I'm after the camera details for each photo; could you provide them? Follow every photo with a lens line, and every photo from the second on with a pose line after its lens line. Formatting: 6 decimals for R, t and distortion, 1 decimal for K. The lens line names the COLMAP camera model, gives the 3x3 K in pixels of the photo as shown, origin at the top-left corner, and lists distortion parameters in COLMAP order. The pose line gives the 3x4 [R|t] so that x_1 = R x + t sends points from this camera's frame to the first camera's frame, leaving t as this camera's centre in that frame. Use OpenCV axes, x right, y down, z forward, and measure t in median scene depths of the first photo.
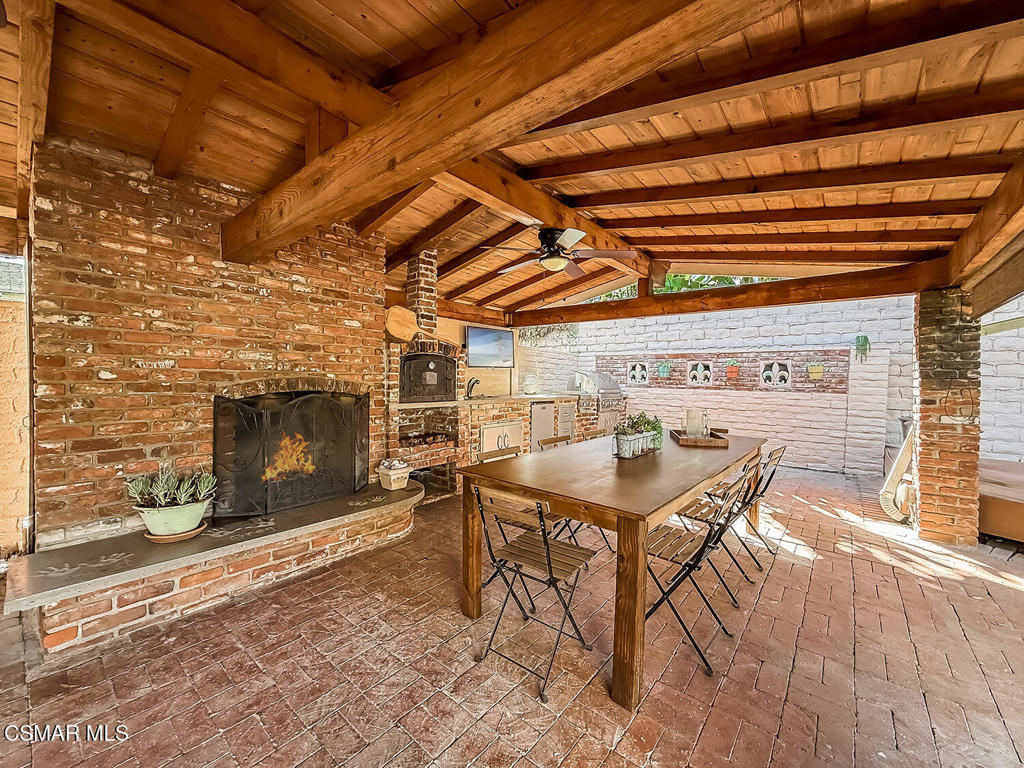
lens RADIAL K [[413.4, 0, 513.5], [0, 413.4, 373.8], [0, 0, 1]] dist [0.002226, -0.001095]
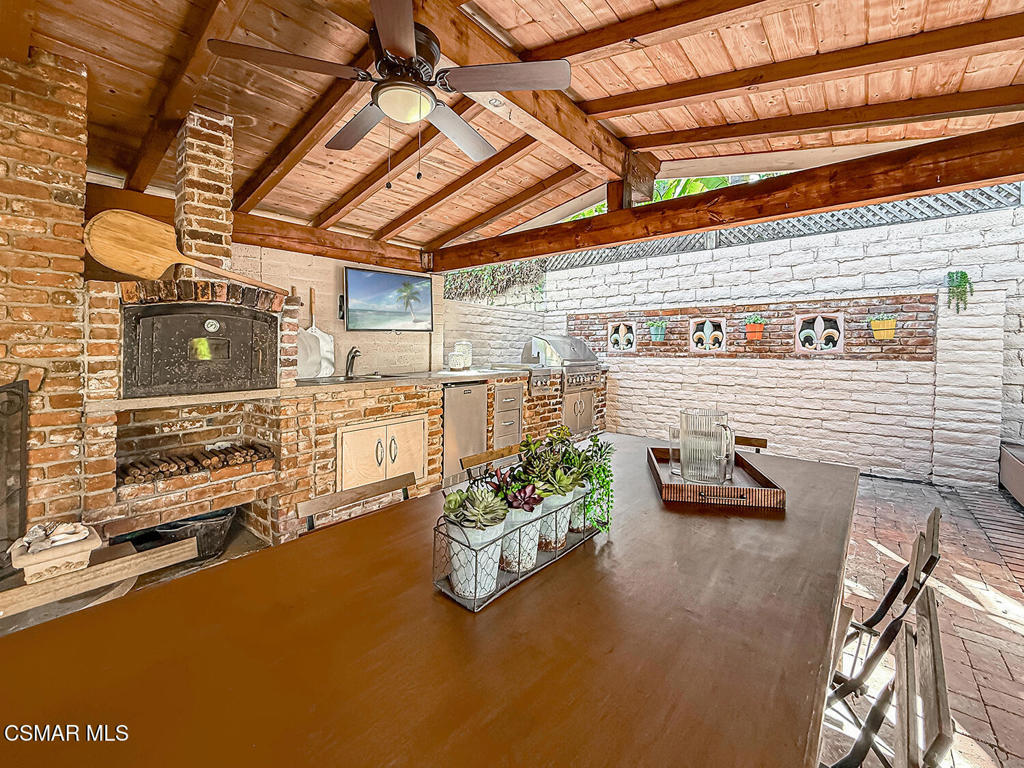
lens RADIAL K [[435.8, 0, 507.9], [0, 435.8, 349.5], [0, 0, 1]] dist [0.000167, -0.000584]
pose [[0.999828, -0.018154, -0.003779, 0.140939], [0.018208, 0.999722, 0.014990, 0.007343], [0.003506, -0.015056, 0.999881, 0.319613]]
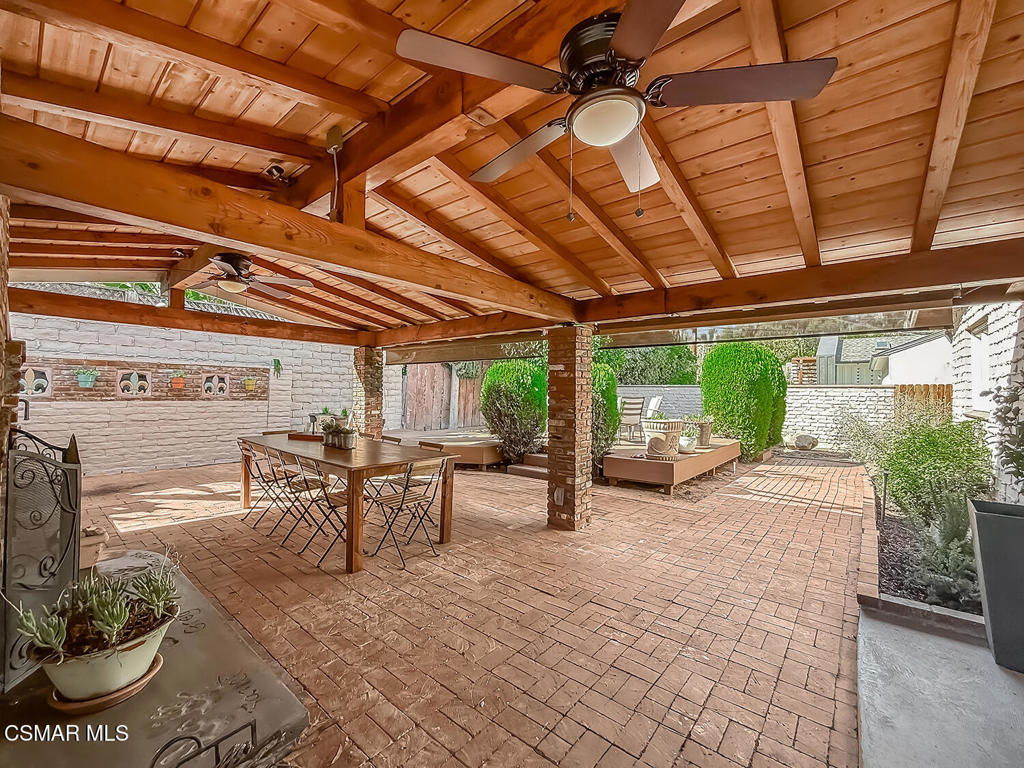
lens RADIAL K [[413.4, 0, 505.5], [0, 413.4, 386.2], [0, 0, 1]] dist [0.002226, -0.001095]
pose [[0.004158, -0.002376, 0.999989, -0.588838], [-0.026459, 0.999647, 0.002485, -0.024469], [-0.999641, -0.026469, 0.004094, 0.209769]]
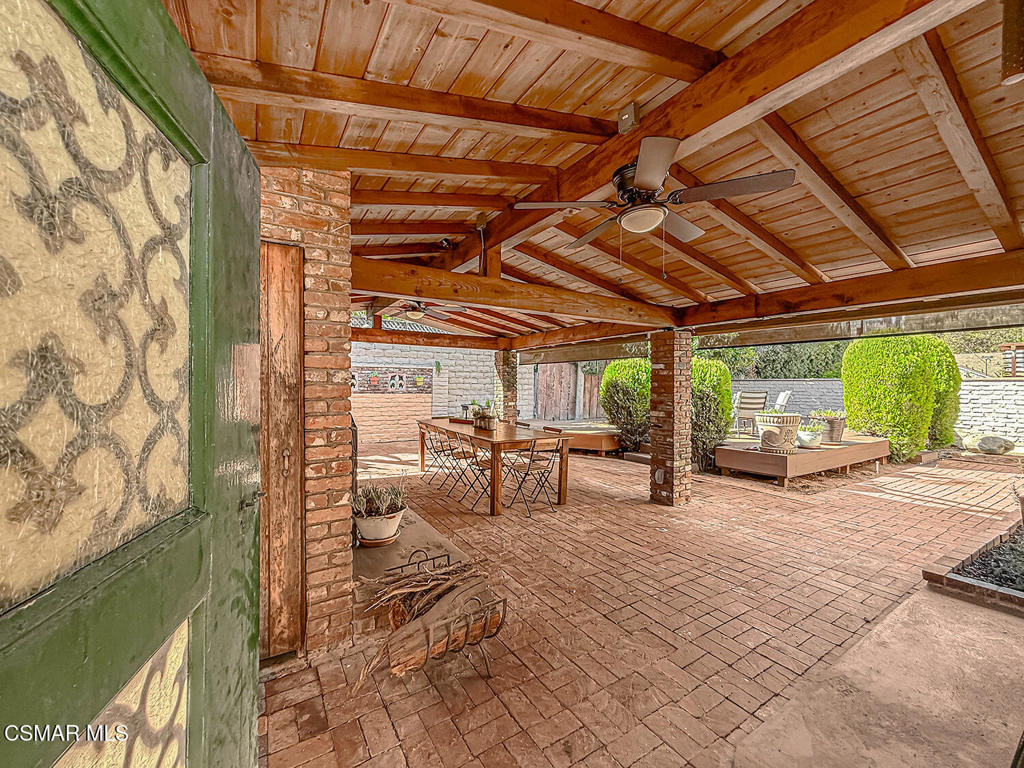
lens RADIAL K [[413.4, 0, 515.1], [0, 413.4, 383.8], [0, 0, 1]] dist [0.002226, -0.001095]
pose [[0.301882, -0.012189, 0.953267, -0.793224], [-0.018040, 0.999666, 0.018495, -0.034286], [-0.953175, -0.022780, 0.301561, 0.133301]]
